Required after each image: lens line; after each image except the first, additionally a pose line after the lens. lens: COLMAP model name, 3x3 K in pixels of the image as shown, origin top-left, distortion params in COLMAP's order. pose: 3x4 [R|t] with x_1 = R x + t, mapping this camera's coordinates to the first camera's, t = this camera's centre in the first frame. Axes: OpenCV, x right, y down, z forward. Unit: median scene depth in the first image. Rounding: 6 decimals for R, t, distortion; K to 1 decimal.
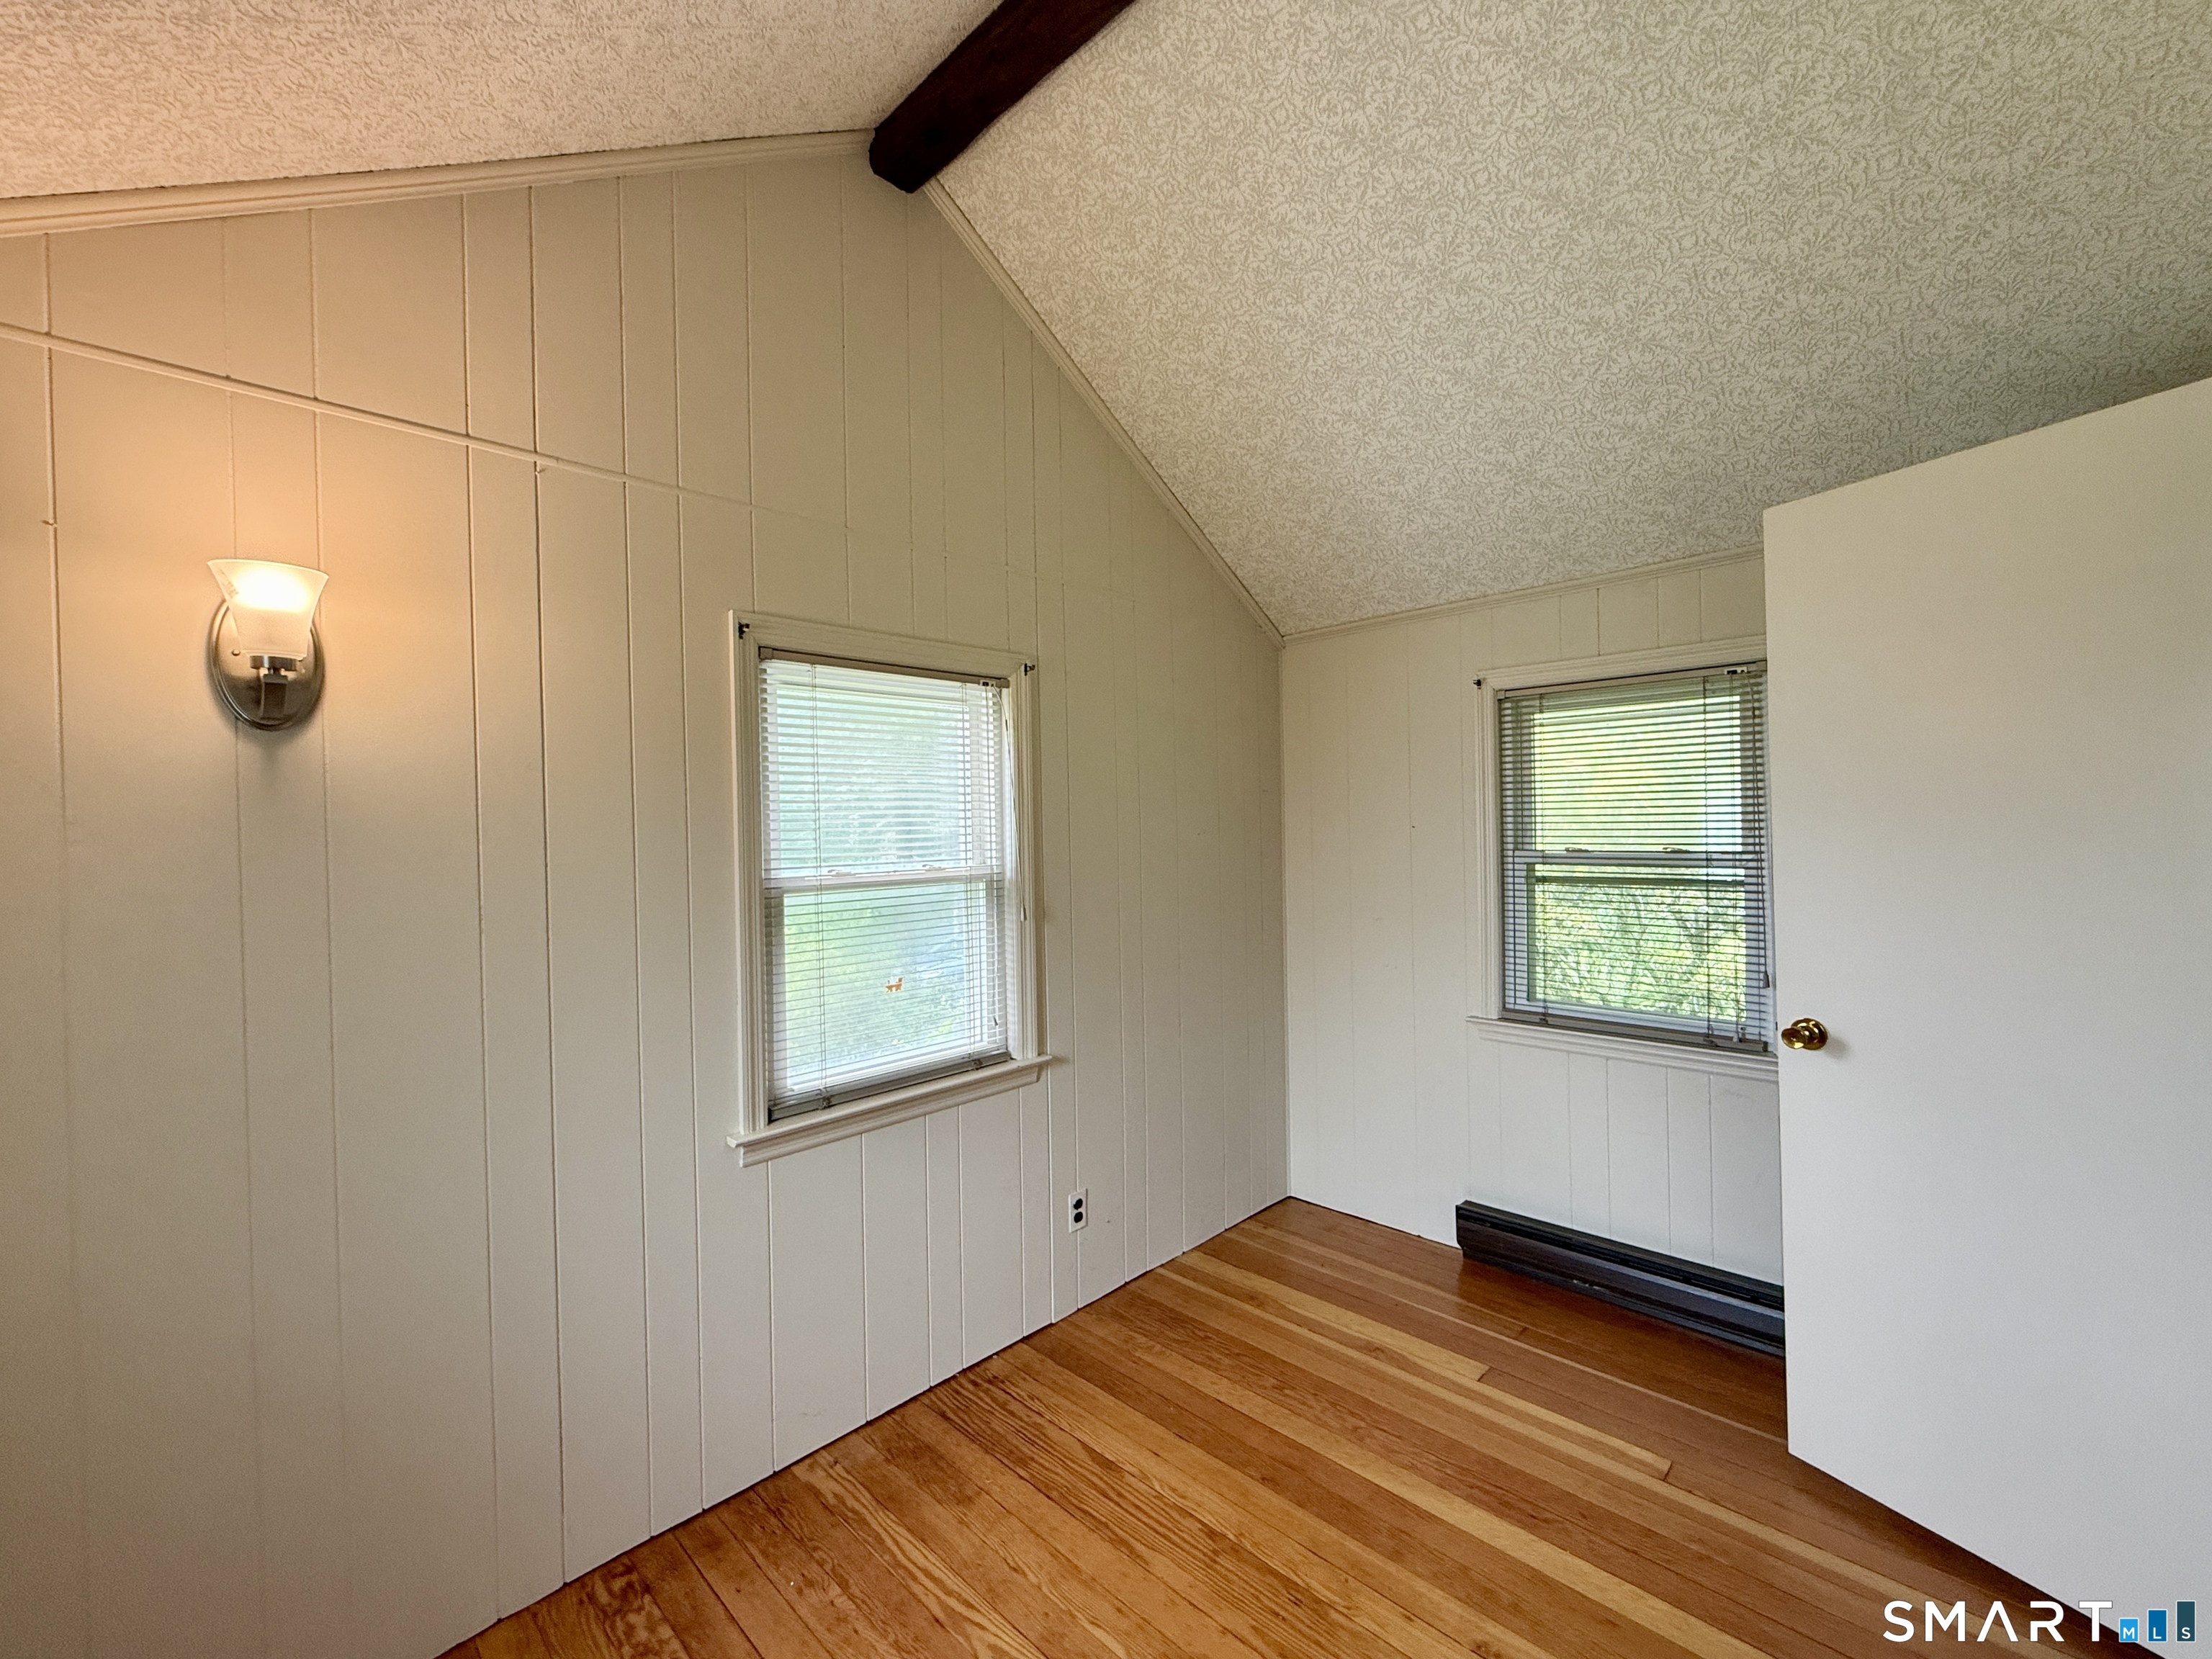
lens RADIAL K [[901.3, 0, 1106.0], [0, 901.3, 829.5], [0, 0, 1]] dist [-0.001185, 0.000197]
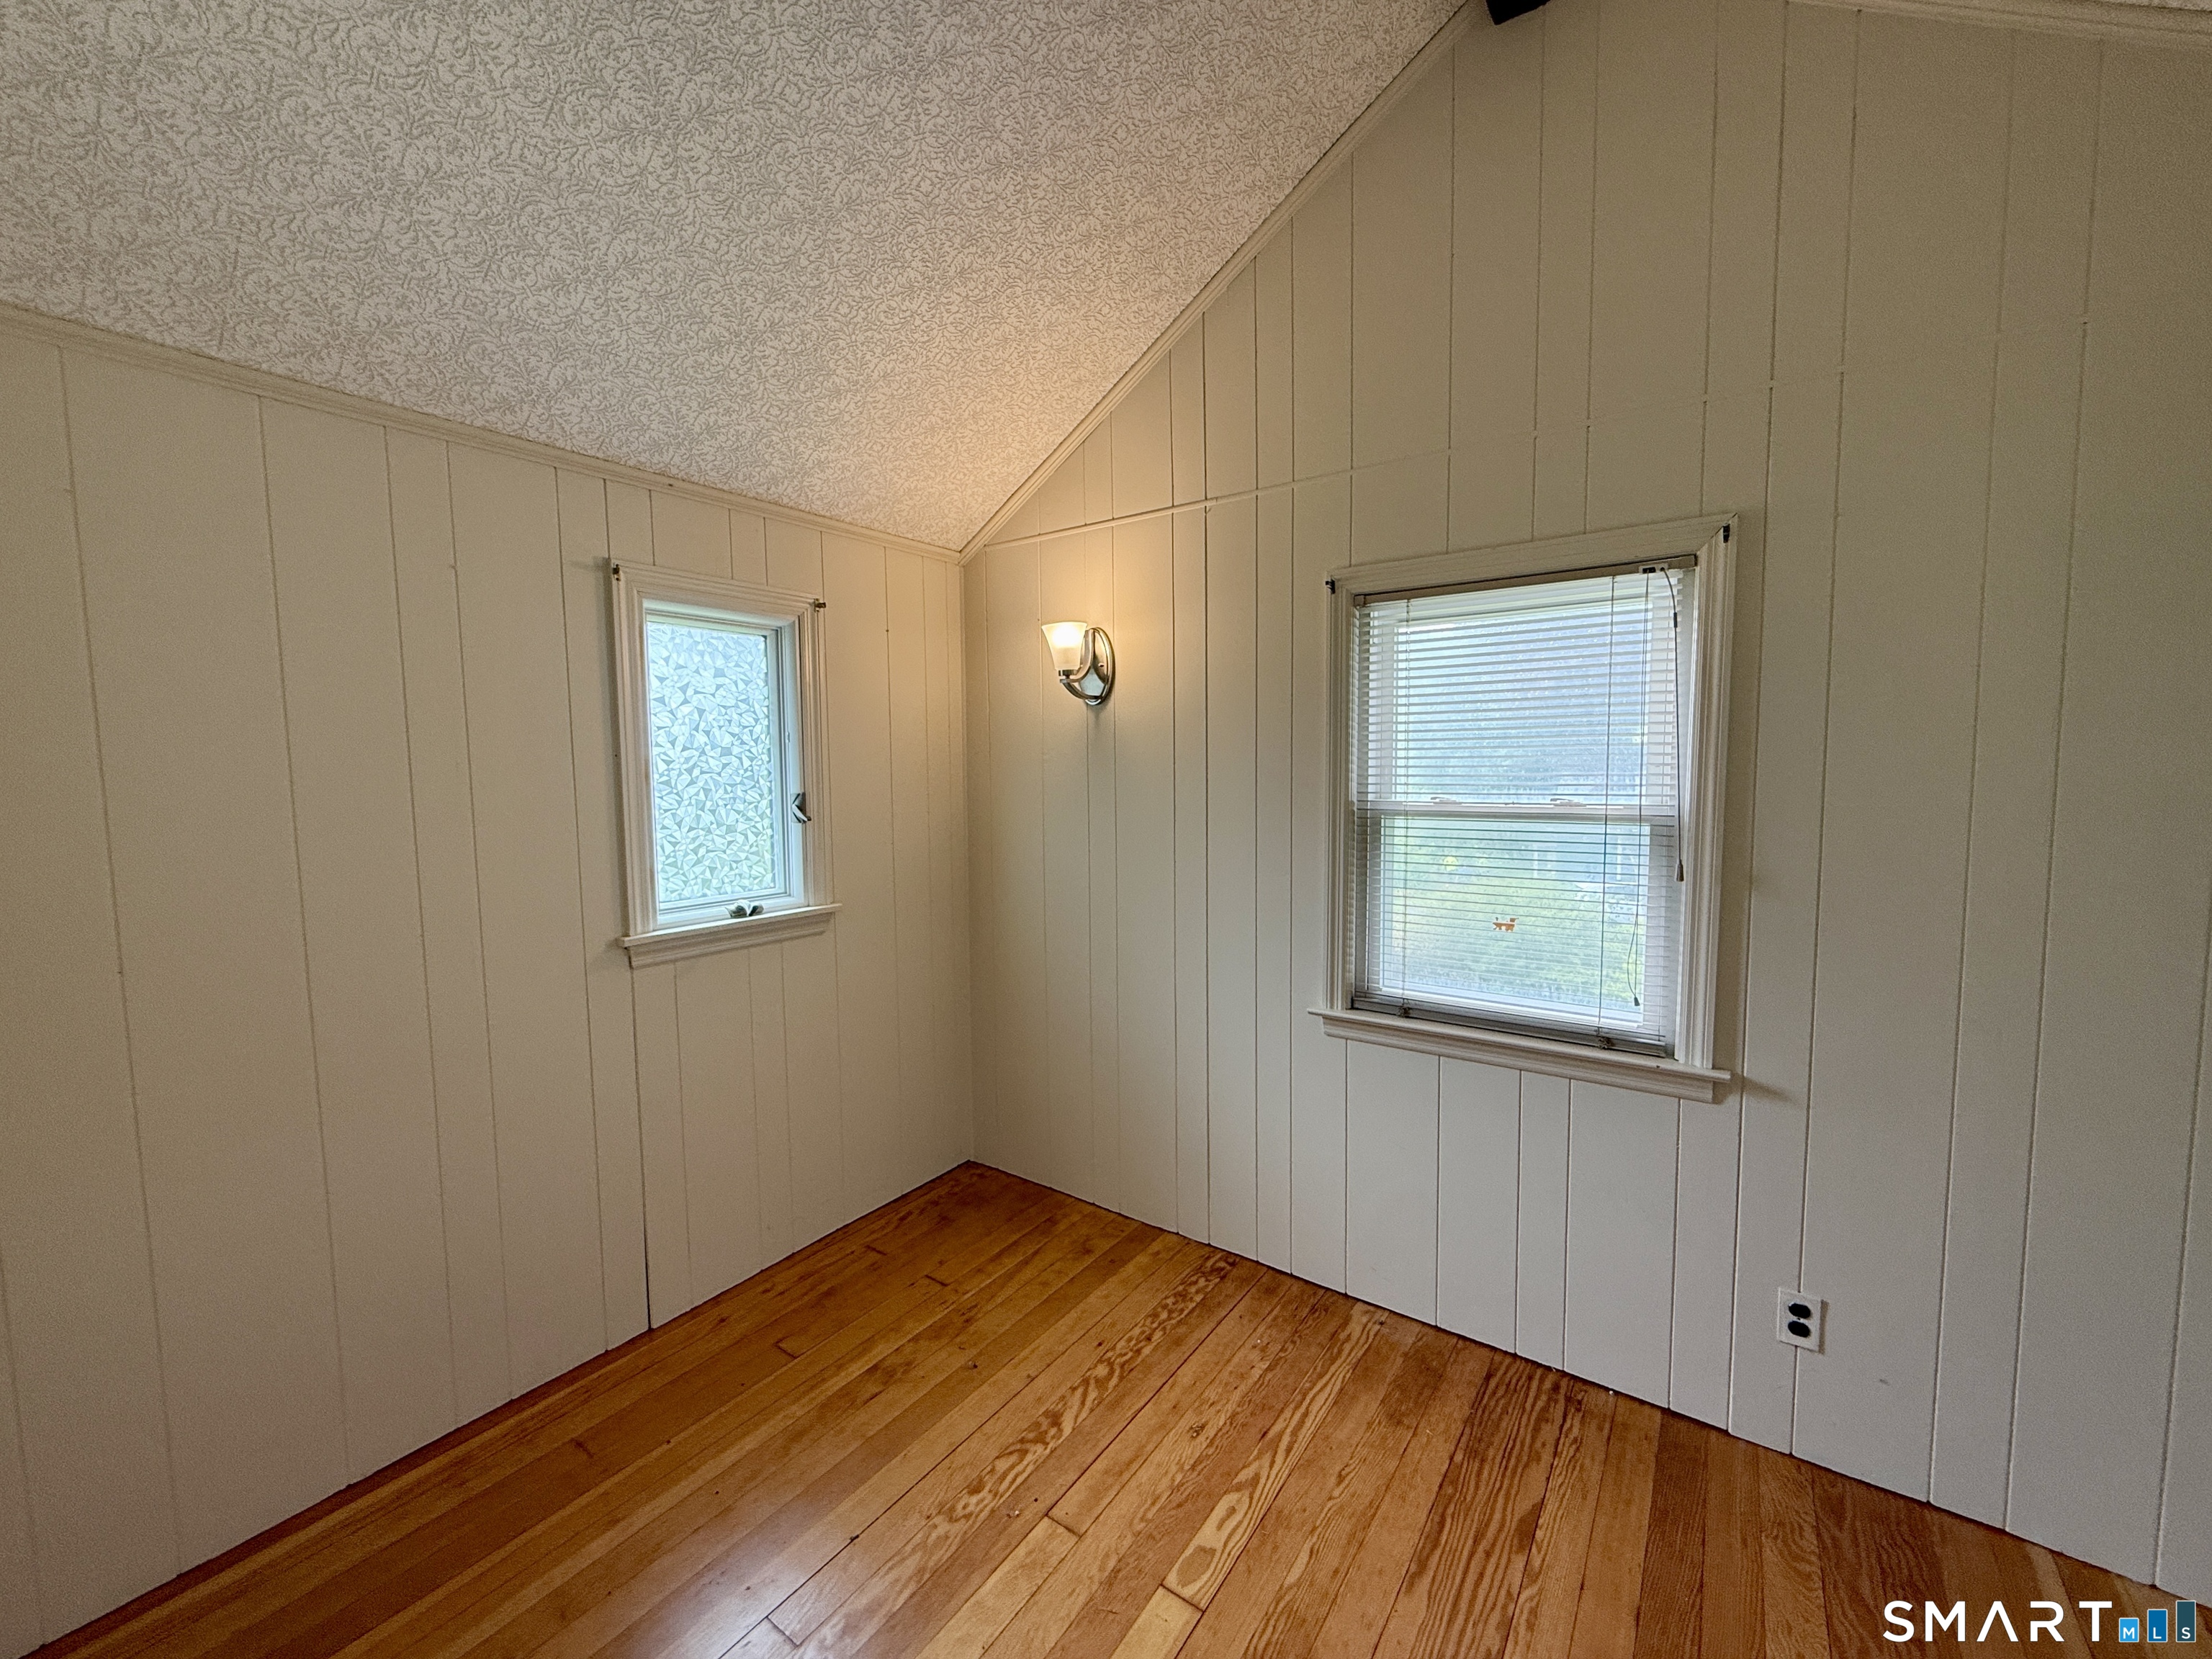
lens RADIAL K [[901.3, 0, 1106.0], [0, 901.3, 829.5], [0, 0, 1]] dist [-0.001185, 0.000197]
pose [[0.143748, 0.092961, -0.985238, 0.707644], [0.002978, 0.995533, 0.094367, -0.017411], [0.989610, -0.016499, 0.142829, 0.517448]]
